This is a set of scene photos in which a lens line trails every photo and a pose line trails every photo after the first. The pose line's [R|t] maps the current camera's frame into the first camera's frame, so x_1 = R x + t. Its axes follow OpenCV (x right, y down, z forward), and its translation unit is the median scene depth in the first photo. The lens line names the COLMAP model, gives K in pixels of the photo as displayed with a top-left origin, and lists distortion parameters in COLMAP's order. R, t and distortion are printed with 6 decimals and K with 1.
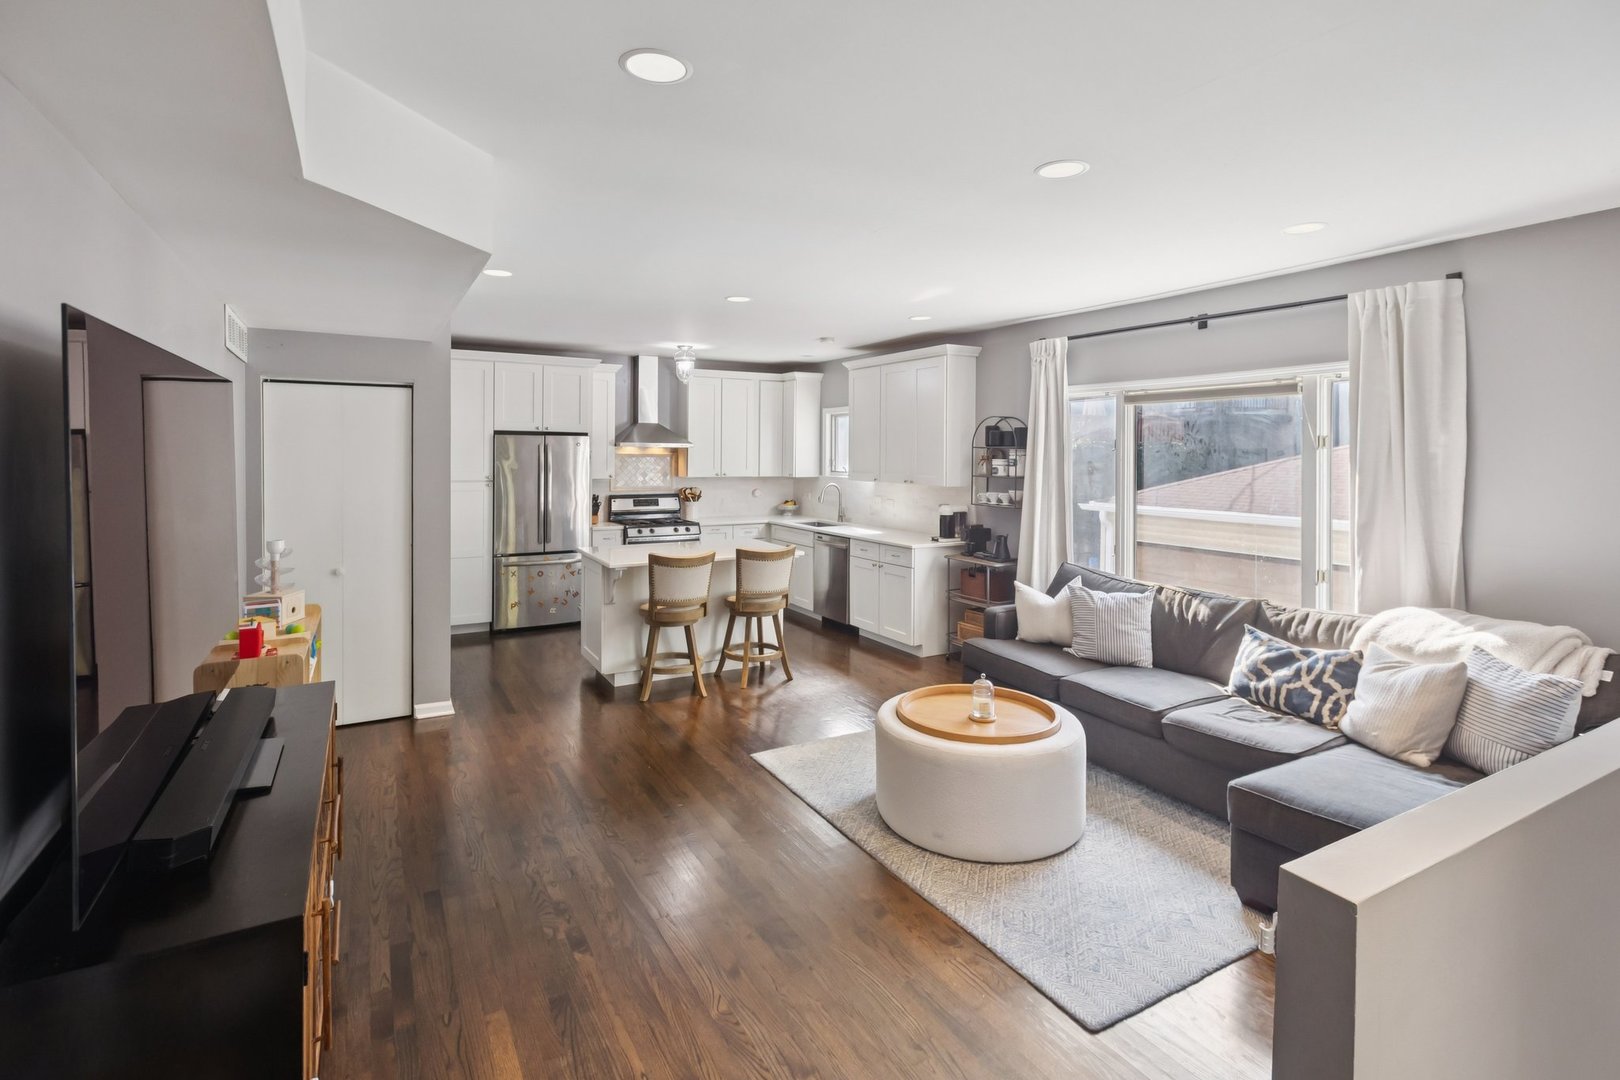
lens RADIAL K [[755.9, 0, 808.8], [0, 755.9, 457.6], [0, 0, 1]] dist [0.001394, -0.000065]
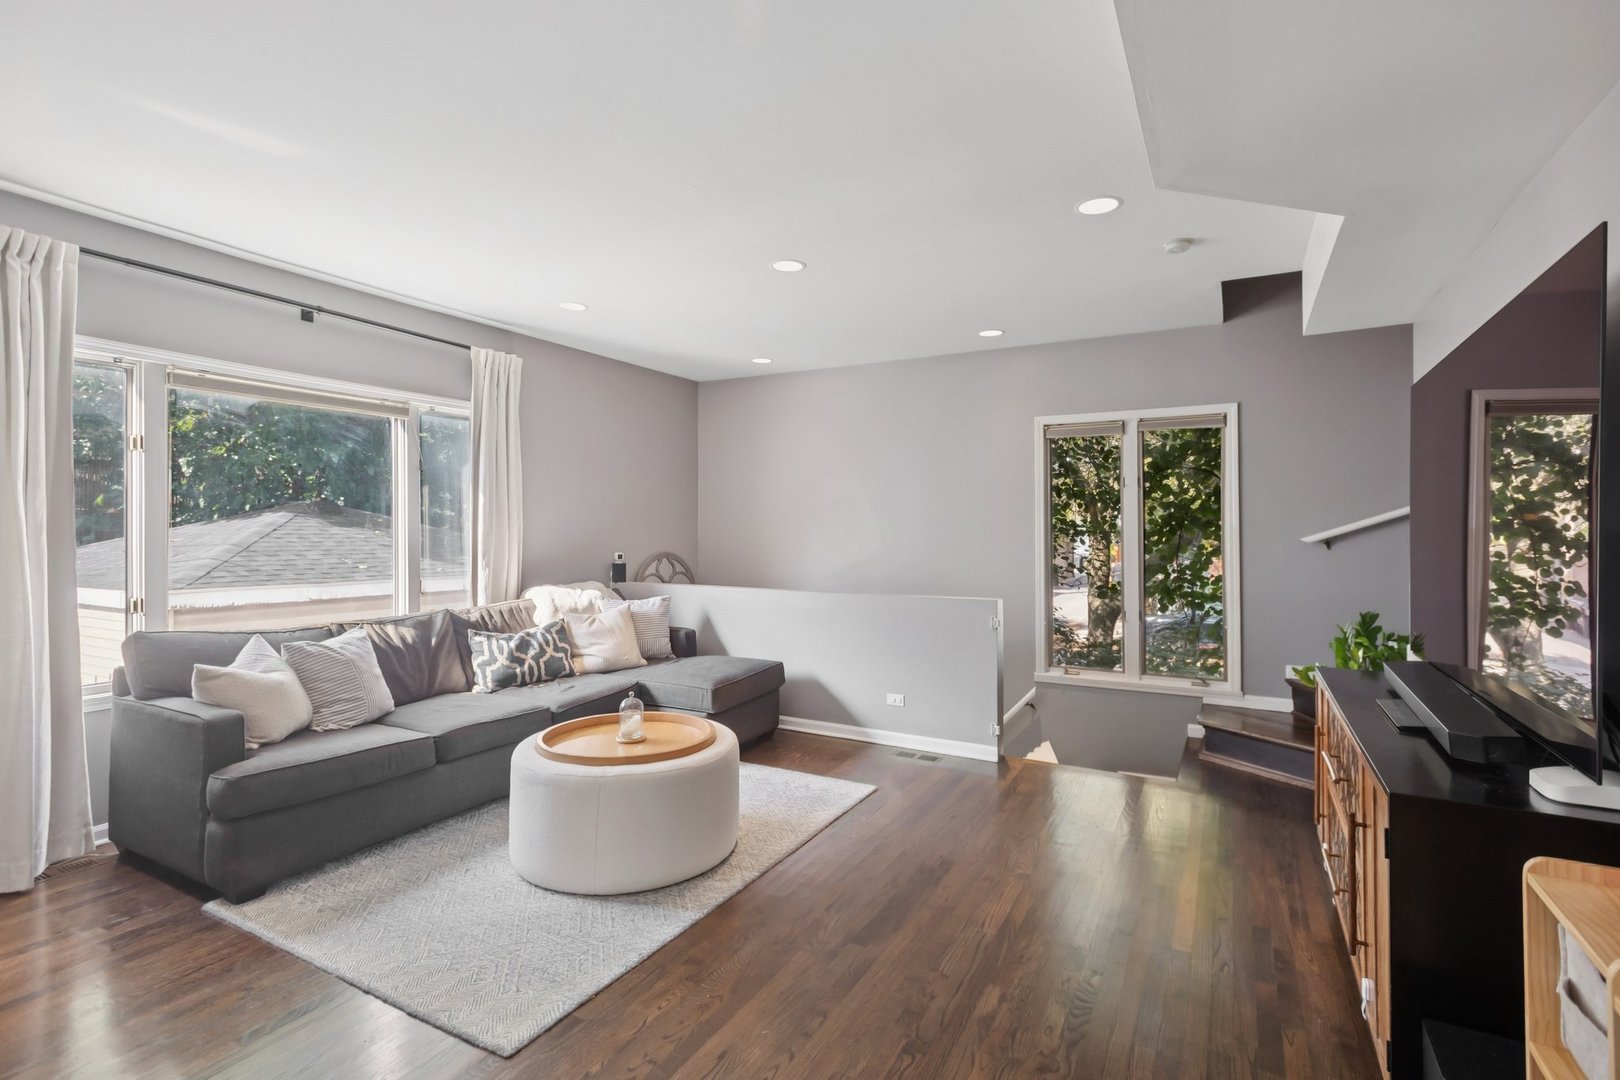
lens RADIAL K [[764.5, 0, 817.2], [0, 764.5, 511.8], [0, 0, 1]] dist [0.011157, -0.000351]
pose [[-0.523608, 0.010878, 0.851890, -0.448596], [-0.003188, 0.999886, -0.014728, 0.048498], [-0.851953, -0.010428, -0.523514, 0.836366]]
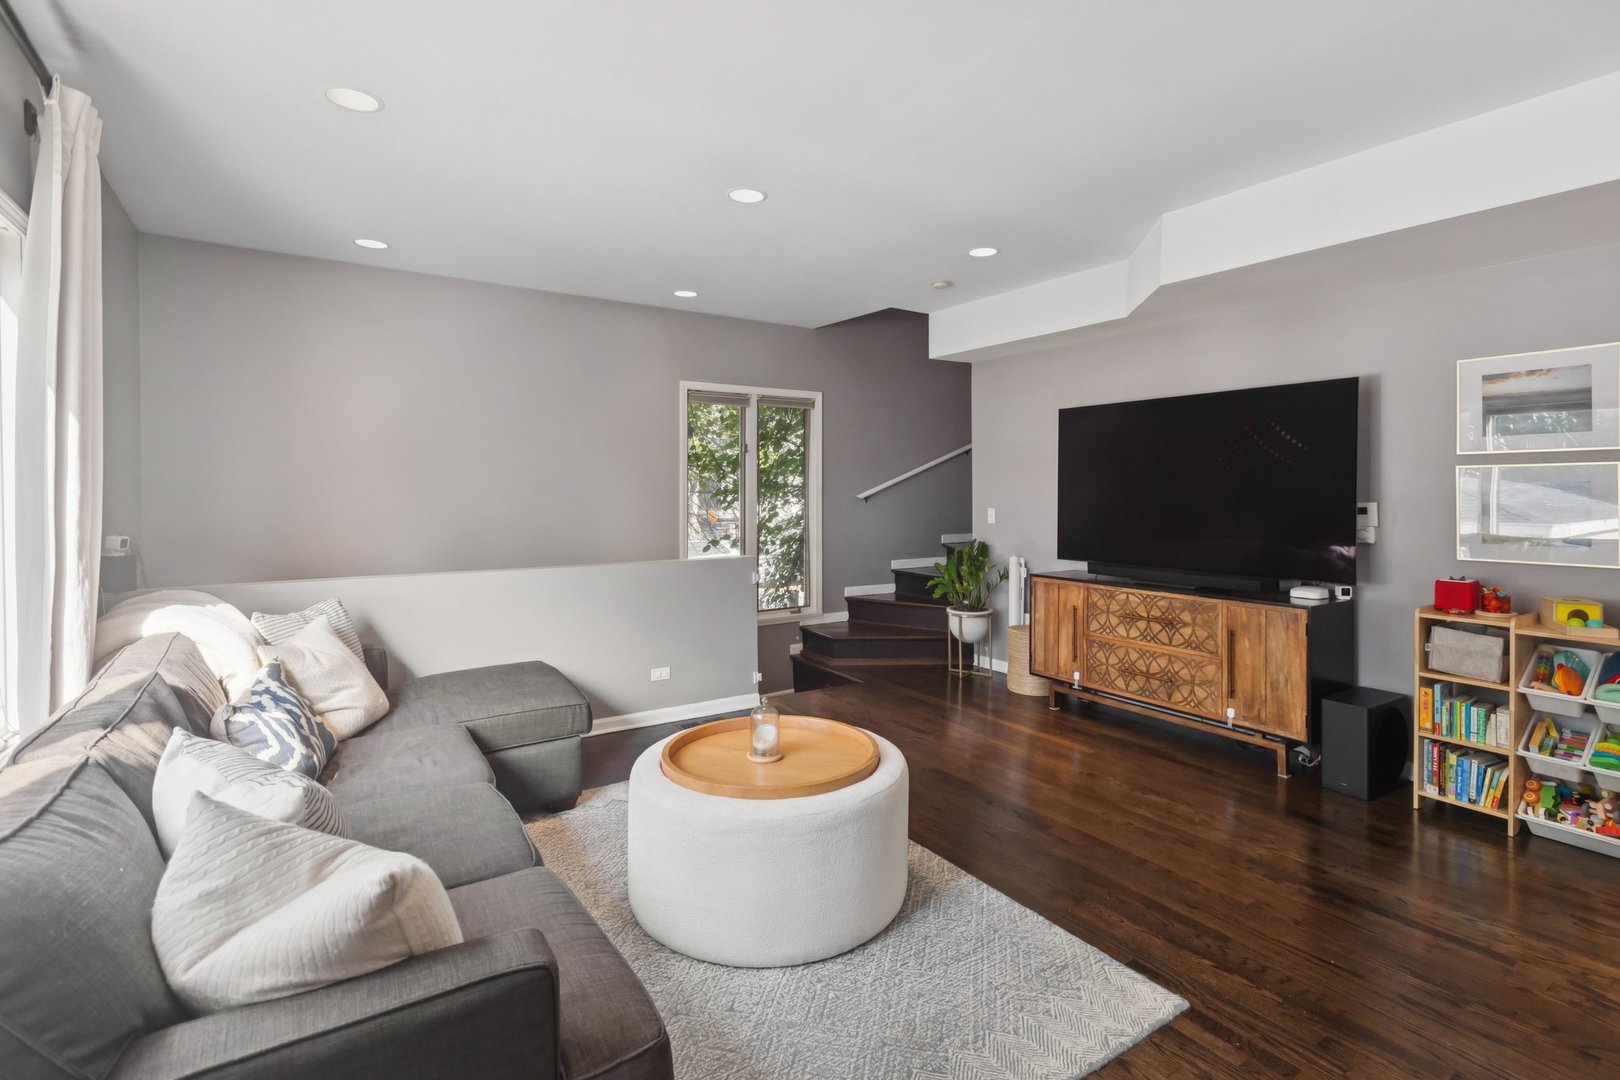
lens RADIAL K [[783.0, 0, 803.2], [0, 783.0, 490.8], [0, 0, 1]] dist [0.012567, 0.000144]
pose [[-0.997448, -0.007442, -0.071009, 0.161561], [-0.007929, 0.999947, 0.006576, 0.049151], [0.070956, 0.007123, -0.997454, 1.138154]]
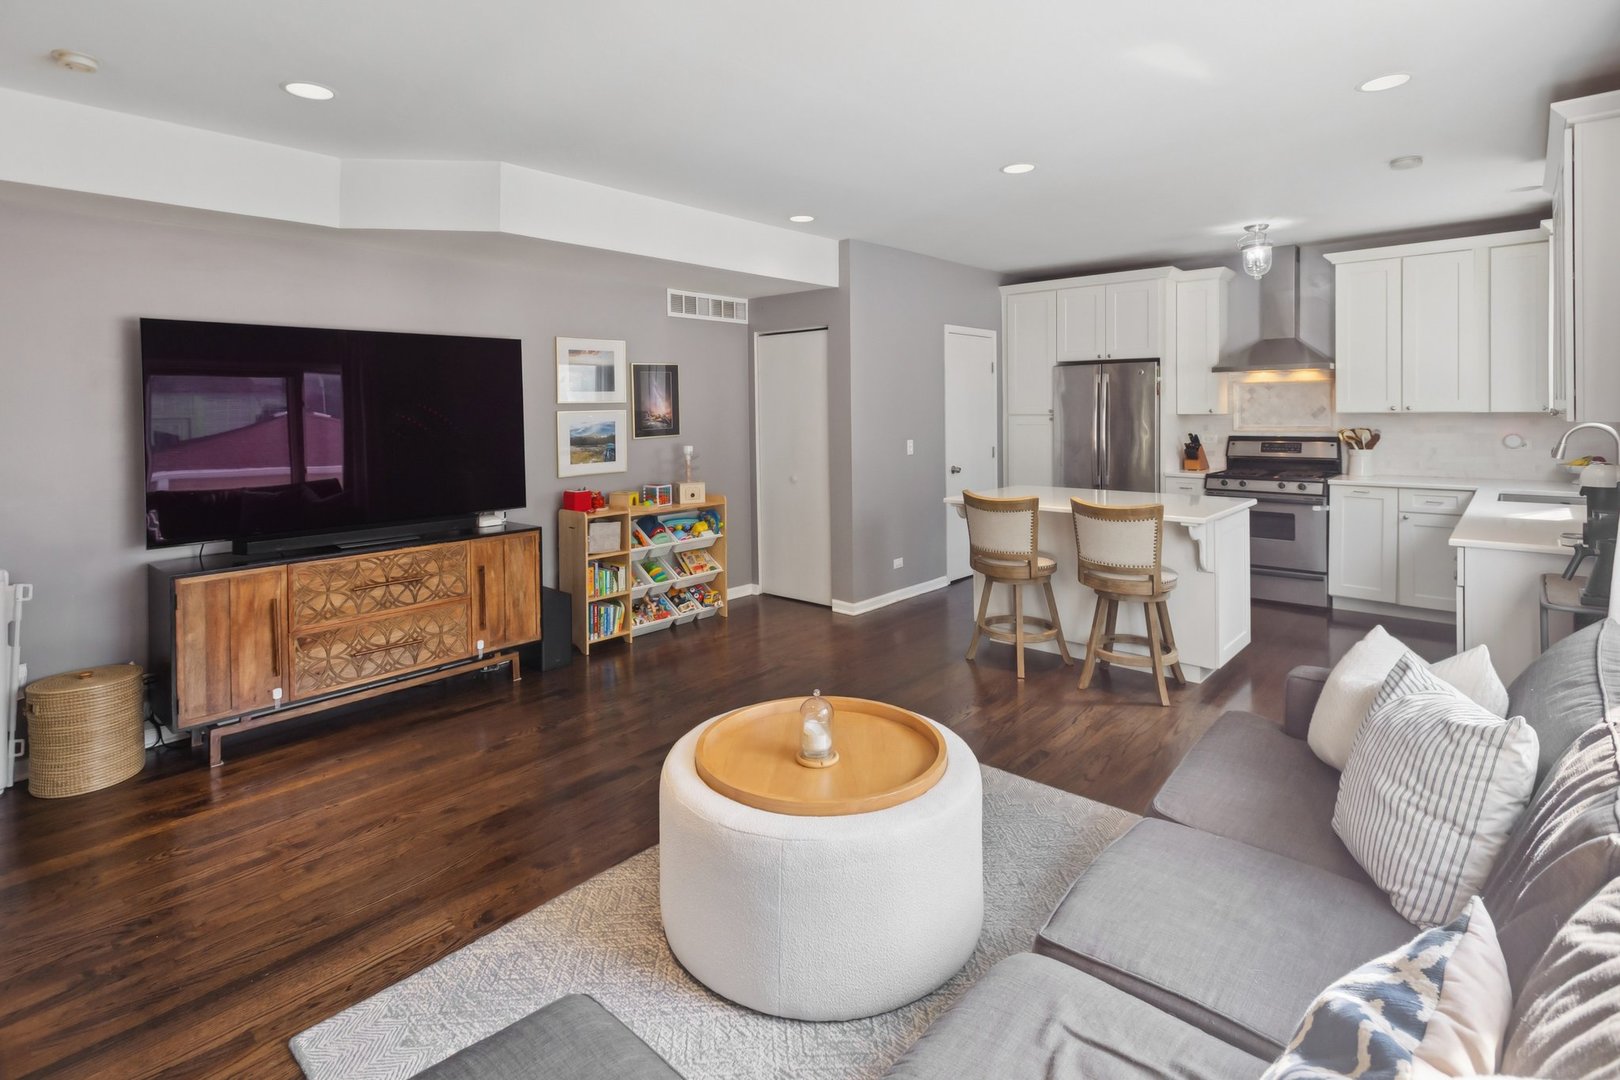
lens RADIAL K [[788.1, 0, 831.5], [0, 788.1, 416.8], [0, 0, 1]] dist [0.005599, 0.000495]
pose [[0.350127, 0.001043, -0.936702, 0.550210], [0.009405, 0.999945, 0.004629, 0.033925], [0.936655, -0.010430, 0.350098, 0.501023]]
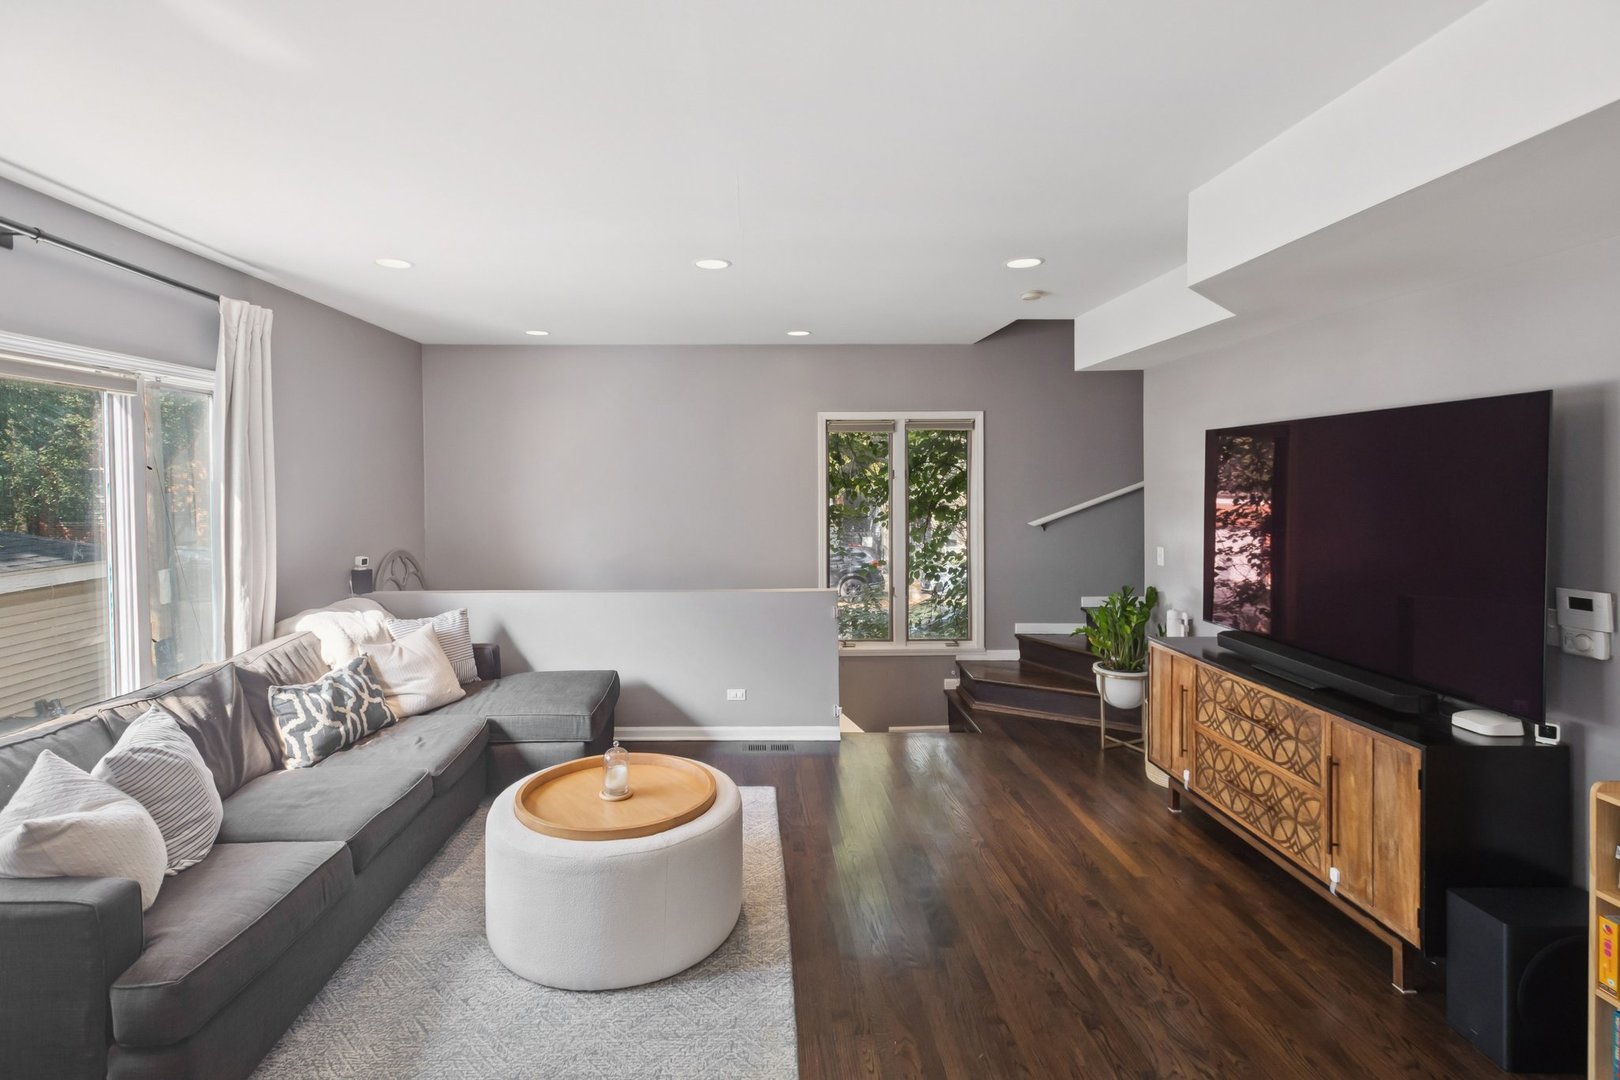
lens RADIAL K [[775.9, 0, 751.1], [0, 775.9, 485.0], [0, 0, 1]] dist [0.015732, -0.005346]
pose [[-0.871417, -0.006569, 0.490499, -0.200475], [0.000526, 0.999897, 0.014326, -0.004370], [-0.490543, 0.012742, -0.871324, 1.069230]]
